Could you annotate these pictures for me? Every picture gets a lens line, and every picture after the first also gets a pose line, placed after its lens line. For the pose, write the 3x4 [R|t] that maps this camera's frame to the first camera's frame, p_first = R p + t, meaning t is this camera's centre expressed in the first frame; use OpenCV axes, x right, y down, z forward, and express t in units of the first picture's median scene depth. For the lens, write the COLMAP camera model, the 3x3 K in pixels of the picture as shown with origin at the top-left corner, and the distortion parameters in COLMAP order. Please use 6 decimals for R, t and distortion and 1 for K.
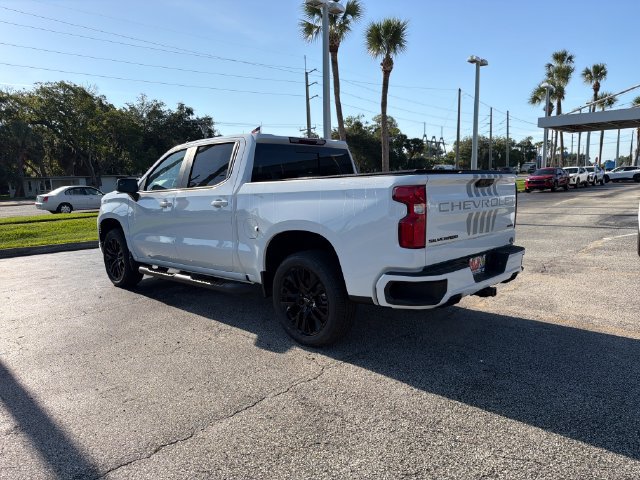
lens RADIAL K [[451.9, 0, 315.6], [0, 451.9, 243.3], [0, 0, 1]] dist [0.050973, -0.061785]
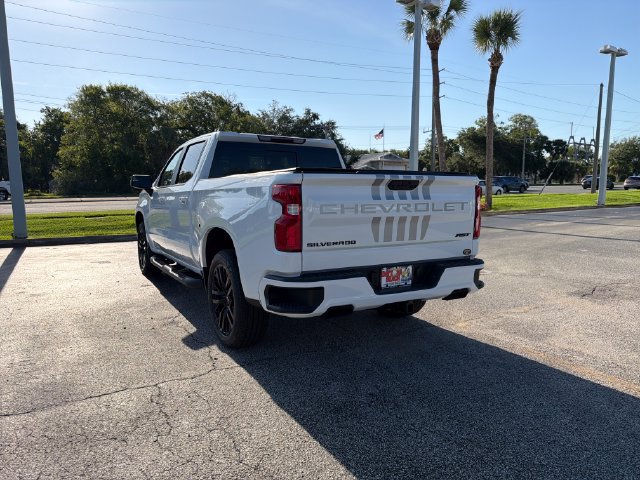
lens RADIAL K [[451.9, 0, 315.7], [0, 451.9, 240.2], [0, 0, 1]] dist [0.050973, -0.061785]
pose [[0.960613, 0.054570, -0.272478, 0.078264], [-0.058195, 0.998292, -0.005234, -0.001654], [0.271726, 0.020884, 0.962148, 0.017797]]
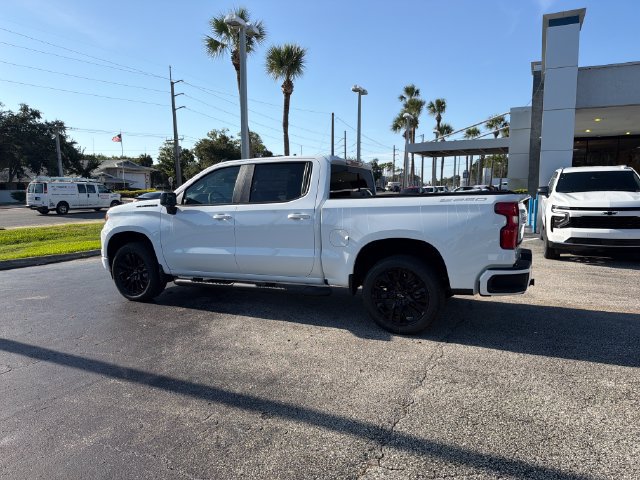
lens RADIAL K [[451.9, 0, 315.6], [0, 451.9, 242.4], [0, 0, 1]] dist [0.050973, -0.061785]
pose [[0.952339, -0.016288, 0.304606, -0.109879], [0.026354, 0.999233, -0.028964, 0.002109], [-0.303900, 0.035611, 0.952038, -0.015906]]
